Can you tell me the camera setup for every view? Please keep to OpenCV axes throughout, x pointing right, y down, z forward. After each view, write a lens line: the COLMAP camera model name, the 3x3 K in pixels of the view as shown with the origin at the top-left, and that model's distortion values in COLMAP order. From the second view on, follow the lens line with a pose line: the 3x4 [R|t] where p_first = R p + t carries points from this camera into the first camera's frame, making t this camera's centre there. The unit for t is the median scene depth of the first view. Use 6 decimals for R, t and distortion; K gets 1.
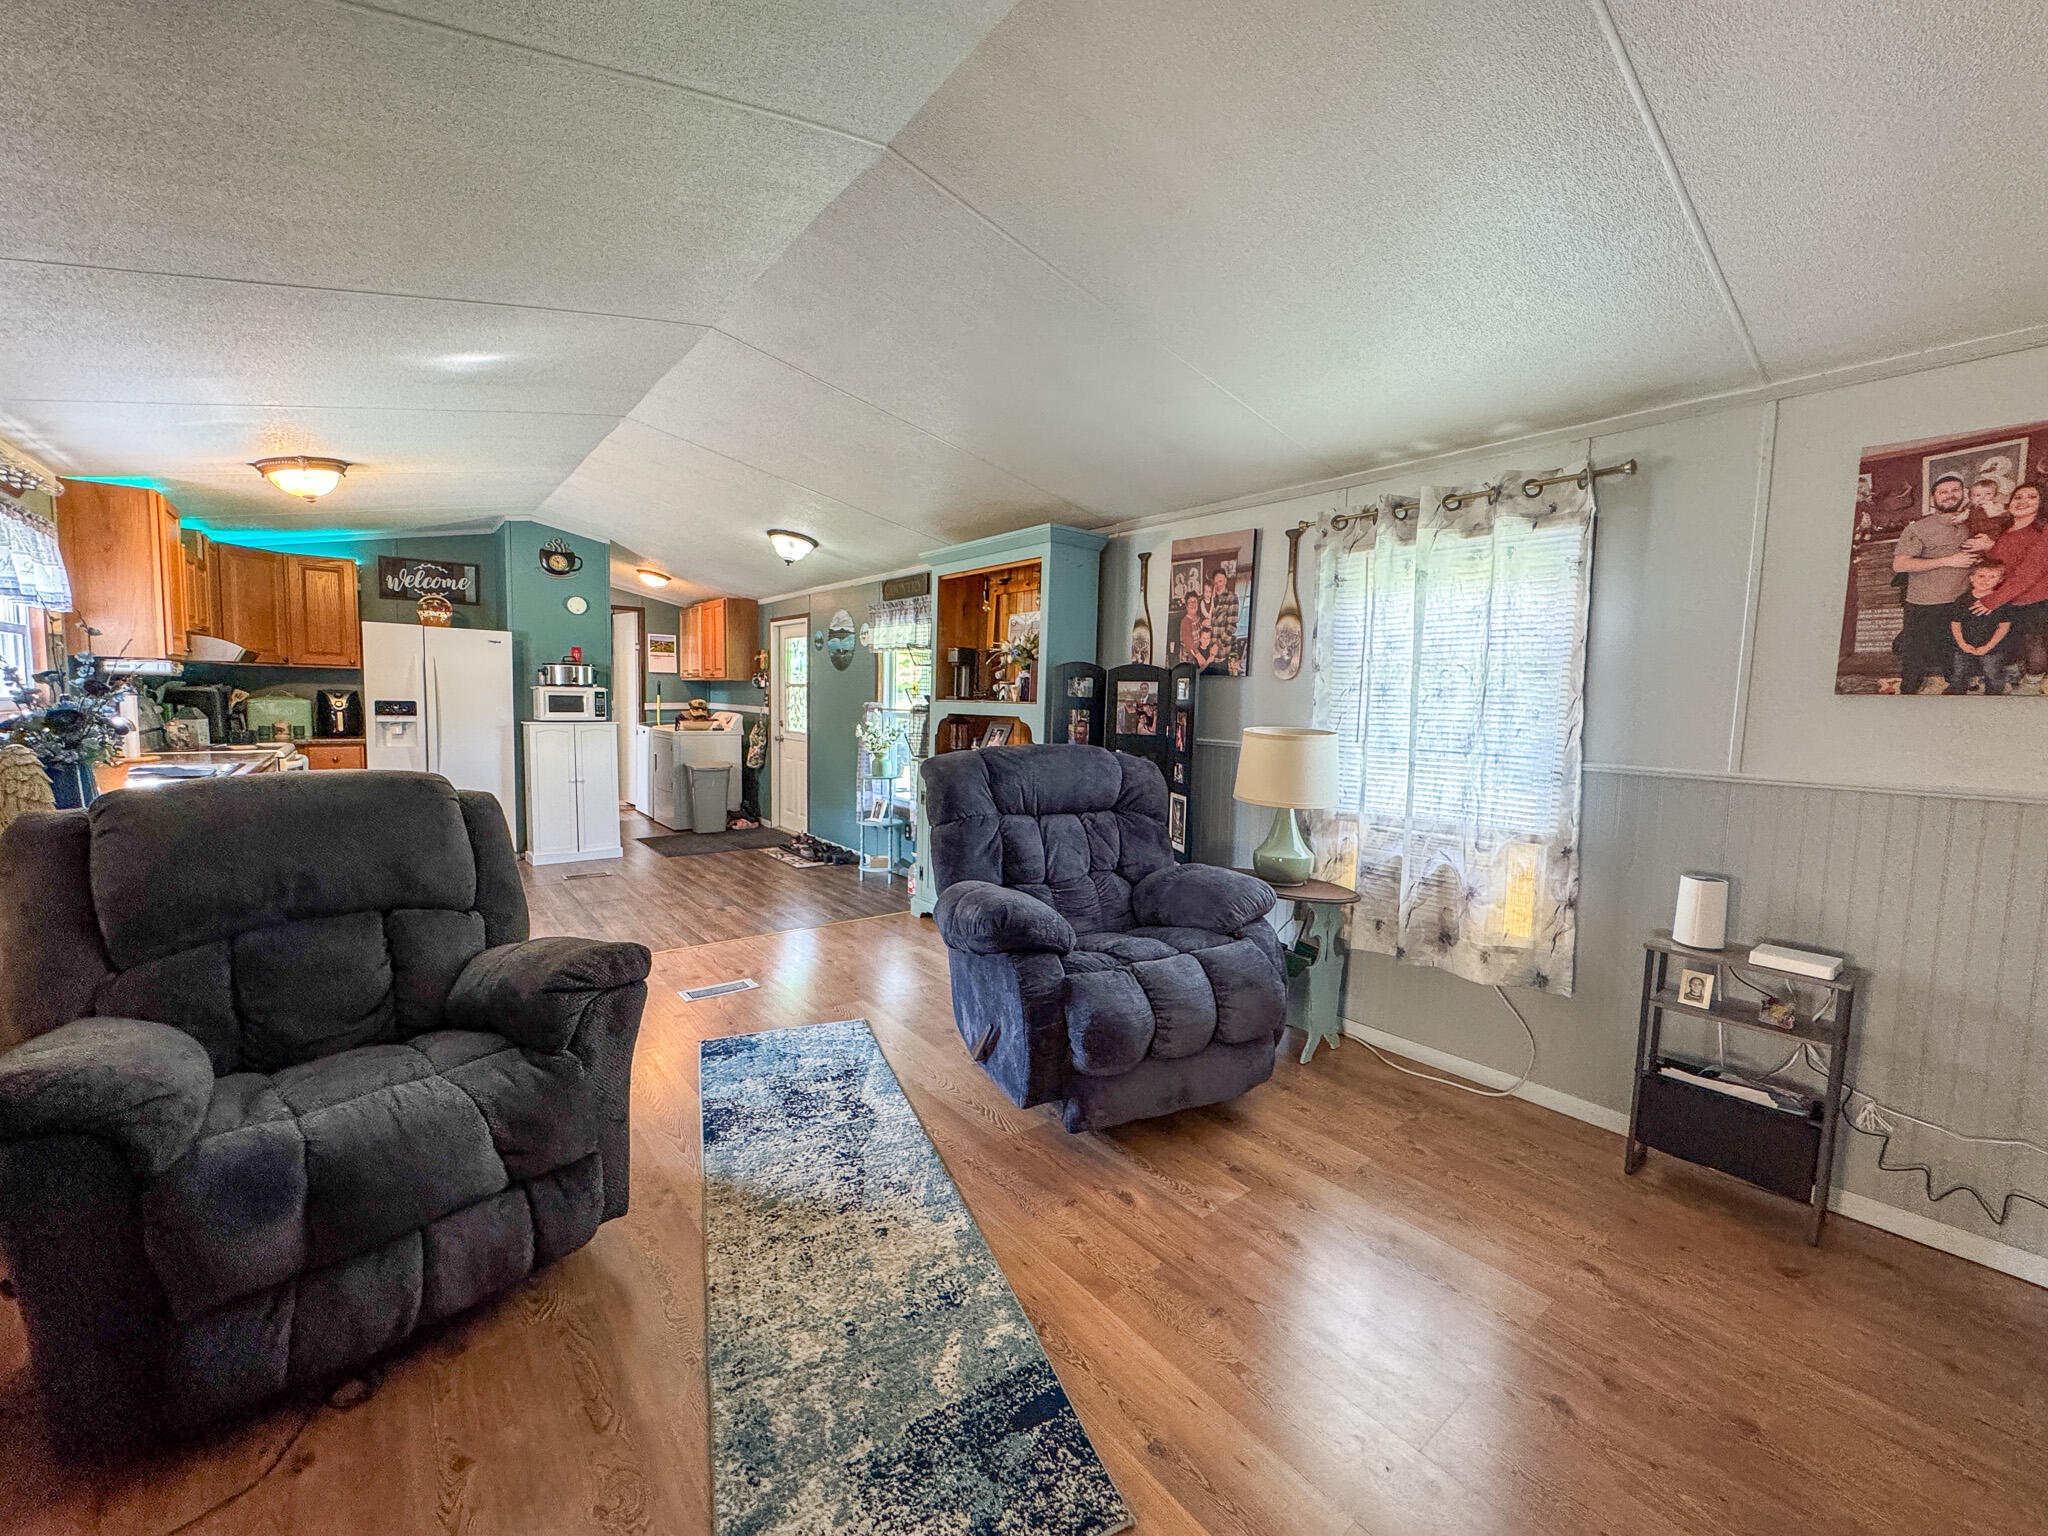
lens RADIAL K [[866.6, 0, 1035.8], [0, 866.6, 768.9], [0, 0, 1]] dist [-0.001503, -0.000361]
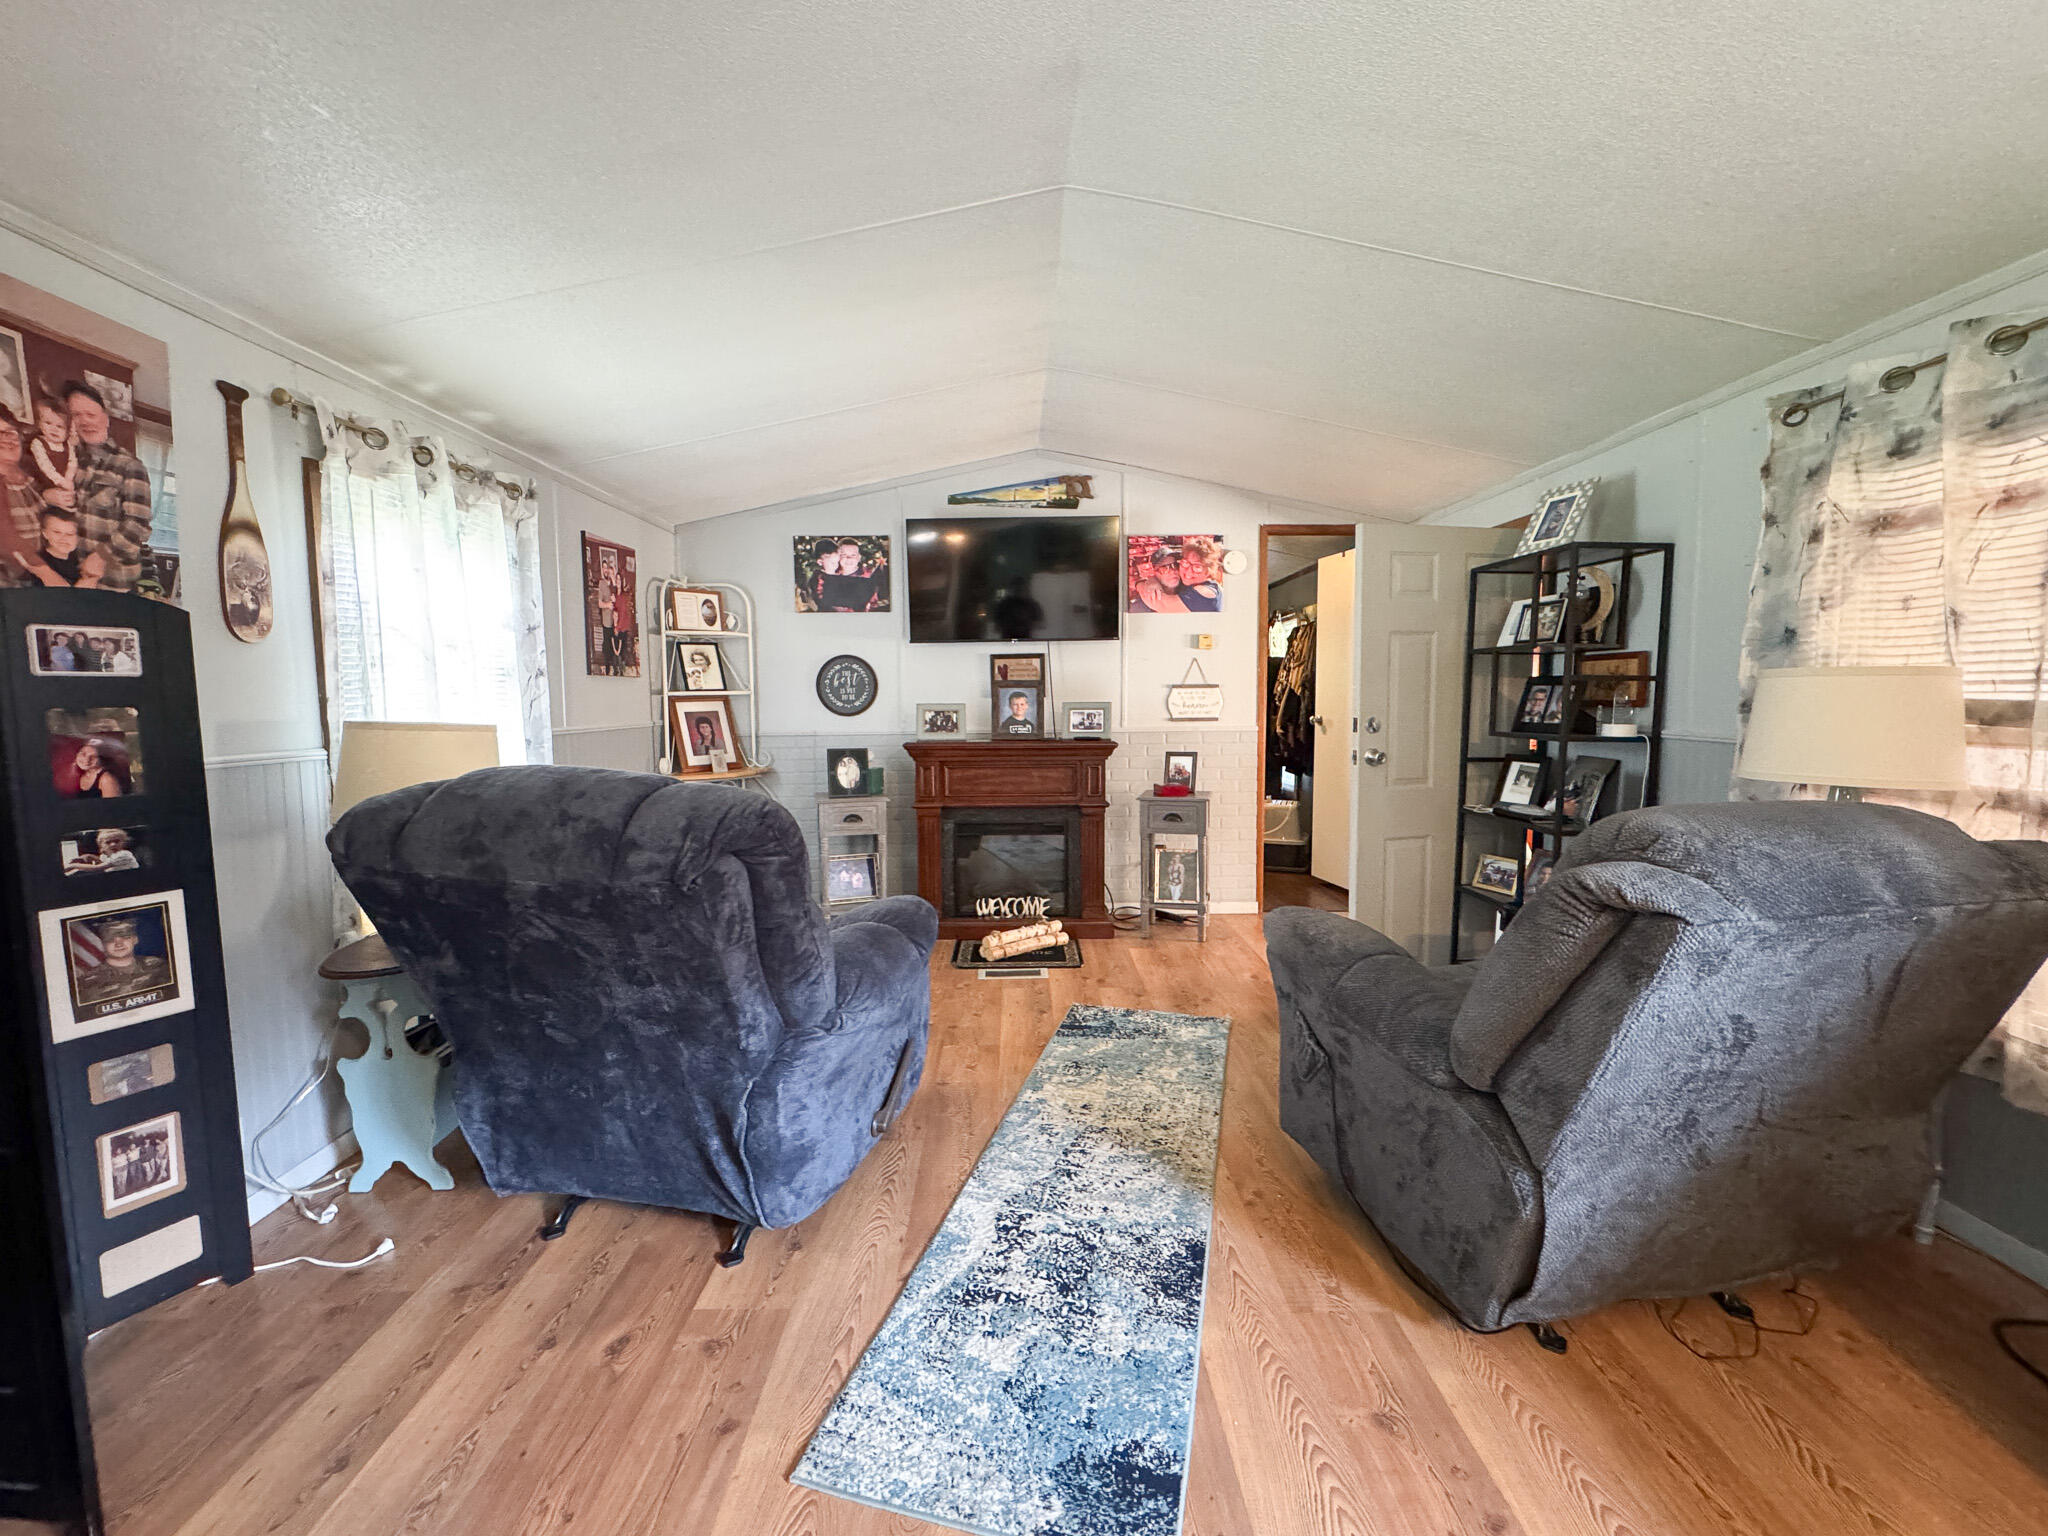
lens RADIAL K [[851.3, 0, 1016.6], [0, 851.3, 766.5], [0, 0, 1]] dist [-0.000068, 0.000237]
pose [[-0.791584, -0.072532, 0.606740, -0.559672], [0.035638, 0.985761, 0.164335, -0.113460], [-0.610020, 0.151708, -0.777728, 1.339817]]
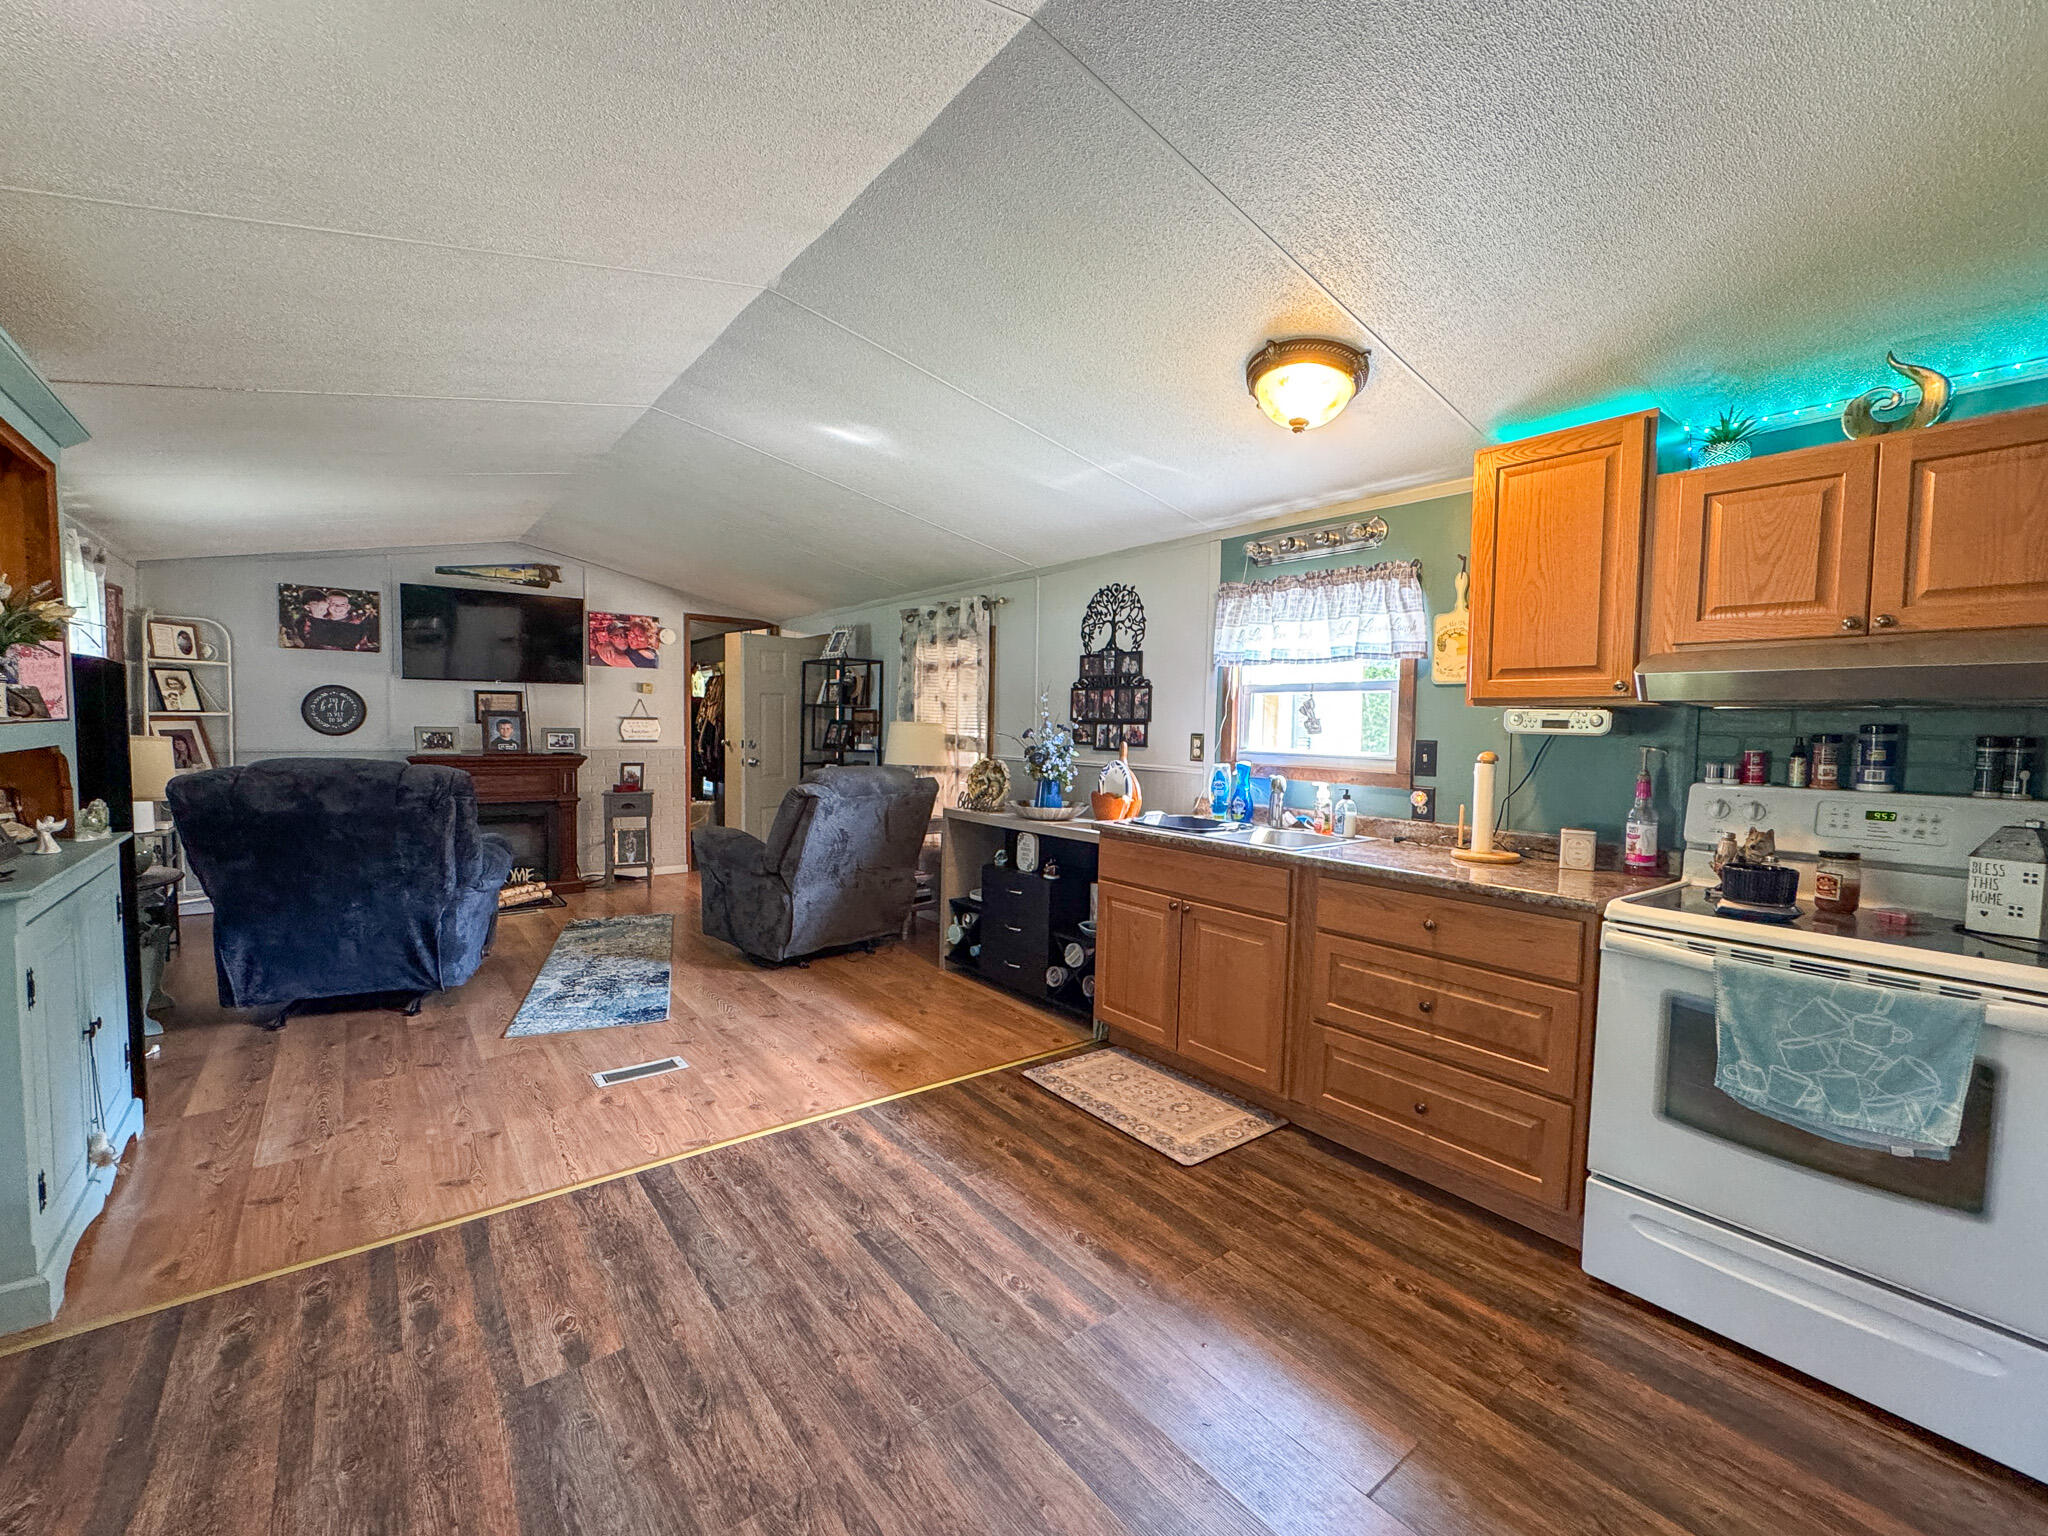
lens RADIAL K [[851.3, 0, 1016.6], [0, 851.3, 766.5], [0, 0, 1]] dist [-0.000068, 0.000237]
pose [[-0.998994, -0.044714, 0.003498, -0.885953], [-0.043879, 0.990522, 0.130159, -0.205132], [-0.009285, 0.129875, -0.991487, 2.185197]]
